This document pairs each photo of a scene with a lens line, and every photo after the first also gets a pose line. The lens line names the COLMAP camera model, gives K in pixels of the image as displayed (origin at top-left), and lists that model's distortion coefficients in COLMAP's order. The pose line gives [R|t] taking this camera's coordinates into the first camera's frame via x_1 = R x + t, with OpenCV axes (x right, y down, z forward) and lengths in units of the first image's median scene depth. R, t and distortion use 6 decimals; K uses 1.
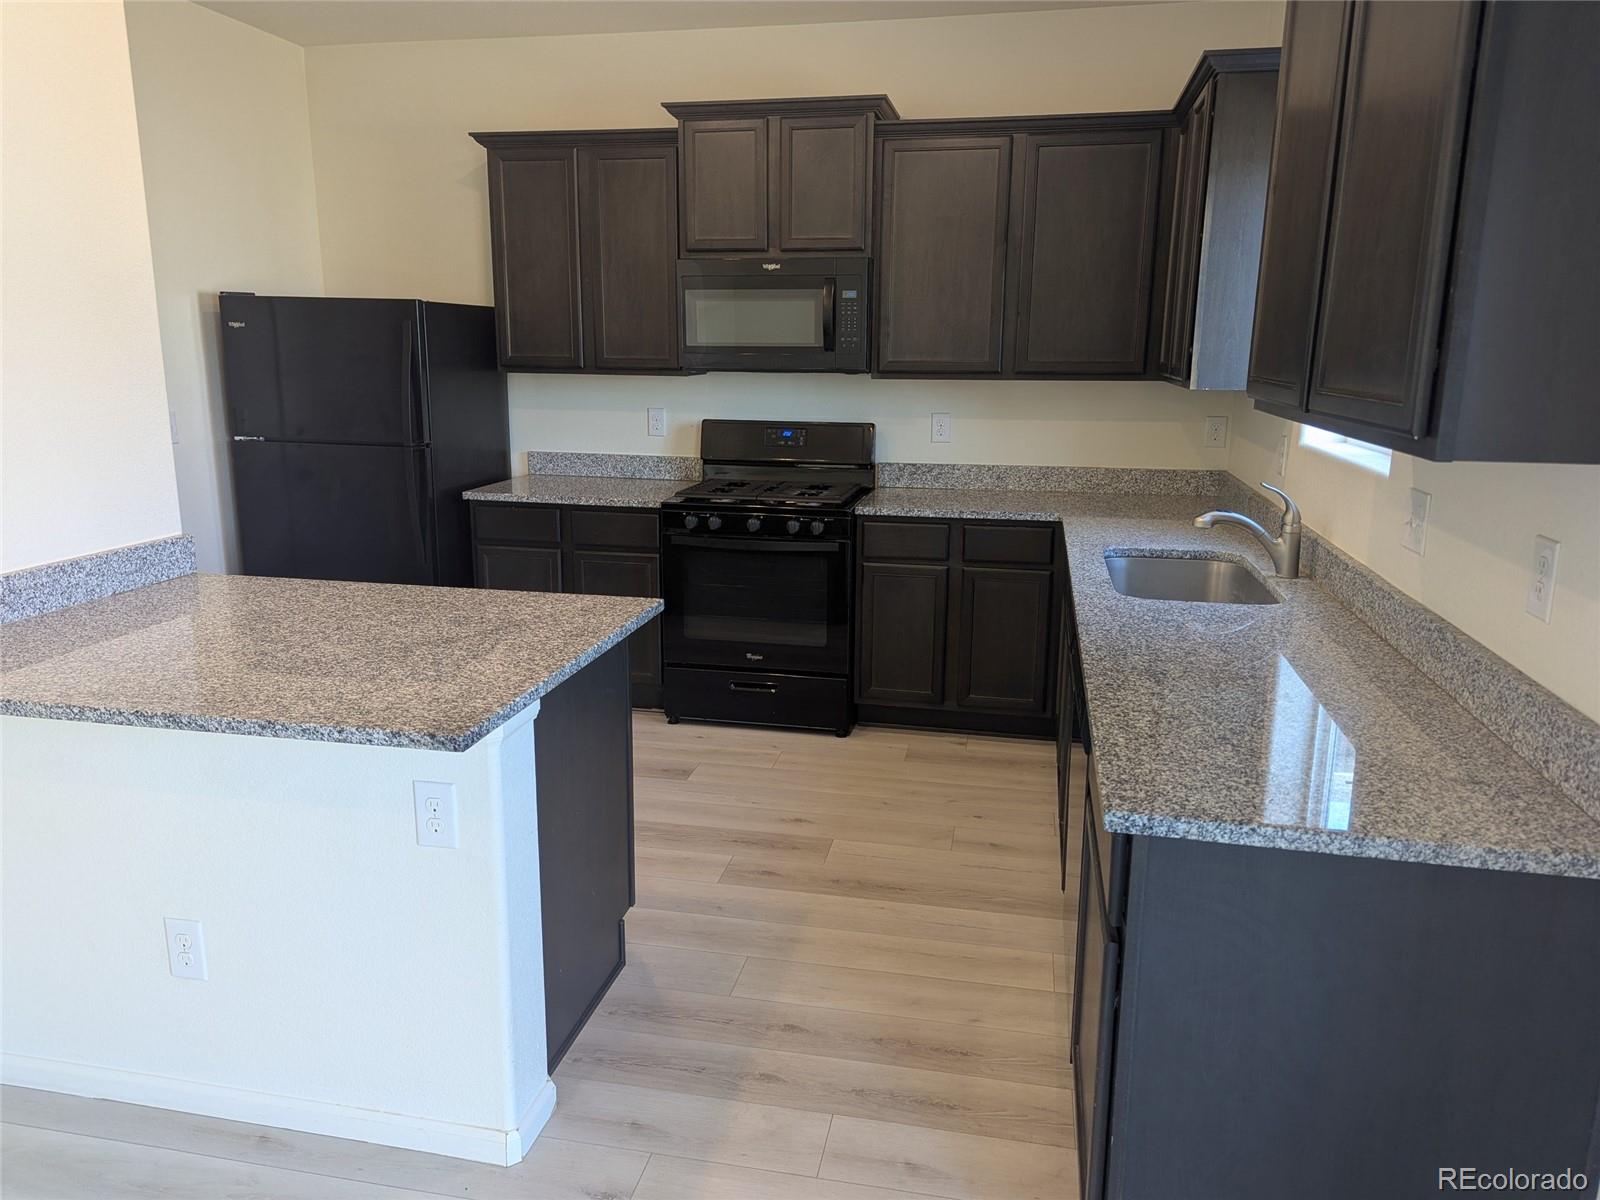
lens RADIAL K [[1137.4, 0, 801.2], [0, 1137.4, 600.2], [0, 0, 1]] dist [0.004816, -0.000967]
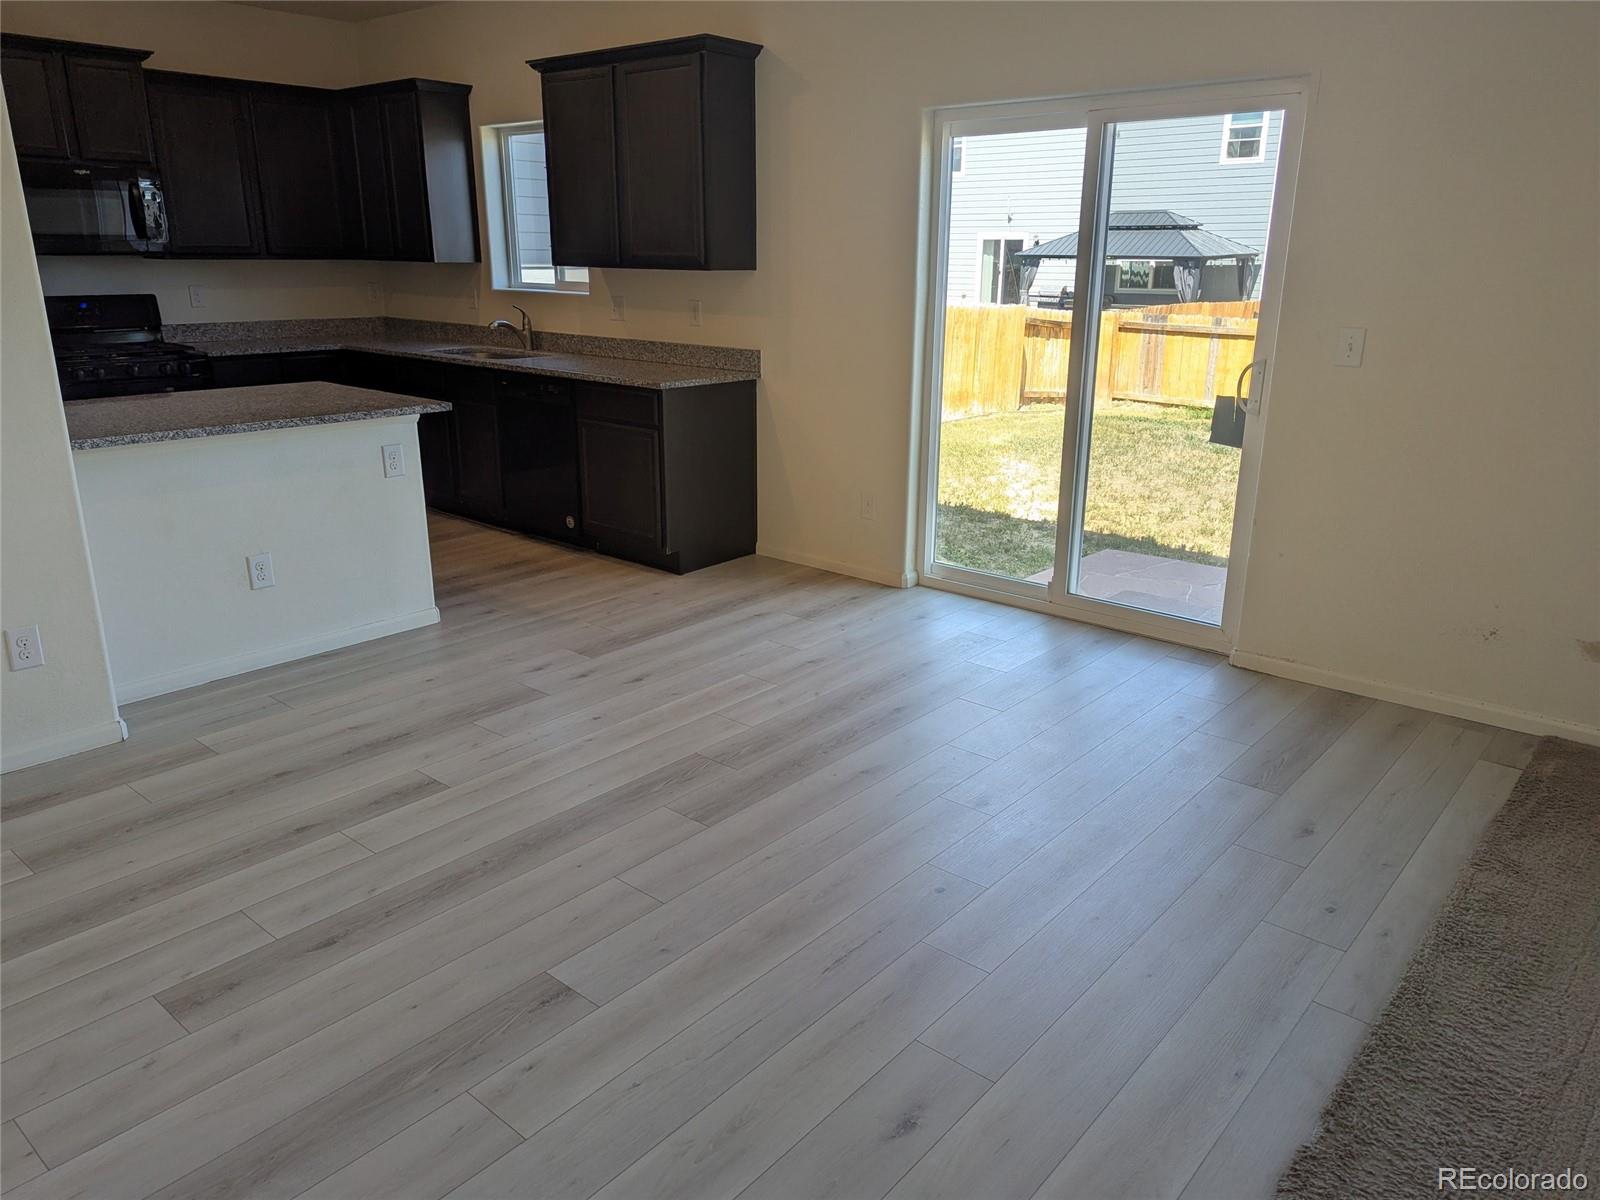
lens RADIAL K [[1137.4, 0, 801.3], [0, 1137.4, 600.0], [0, 0, 1]] dist [0.004816, -0.000967]
pose [[0.492434, -0.256368, 0.831736, -1.521768], [0.182701, 0.964790, 0.189210, 0.151968], [-0.850958, 0.058786, 0.521934, -0.646345]]
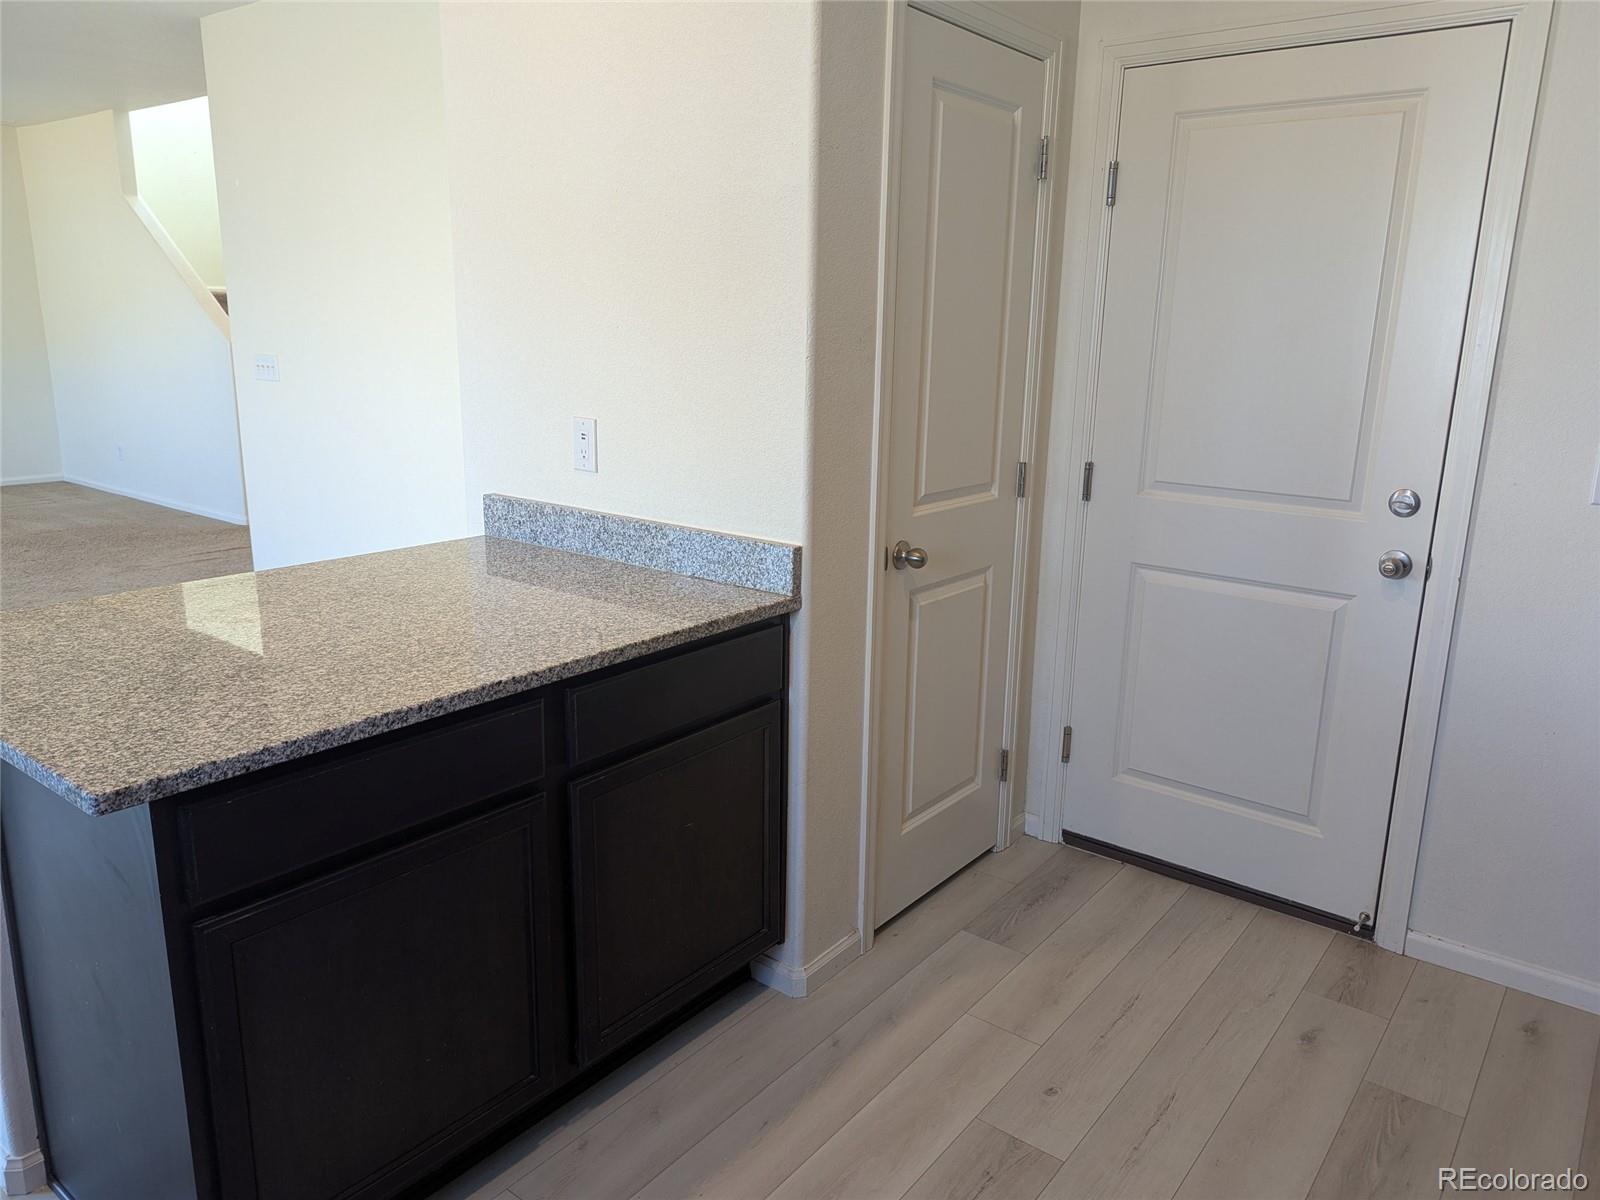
lens RADIAL K [[1137.4, 0, 800.4], [0, 1137.4, 599.2], [0, 0, 1]] dist [0.004816, -0.000967]
pose [[-0.447880, 0.200938, -0.871222, 0.150603], [-0.215556, 0.921409, 0.323327, -0.300446], [0.867720, 0.332609, -0.369368, 1.421071]]
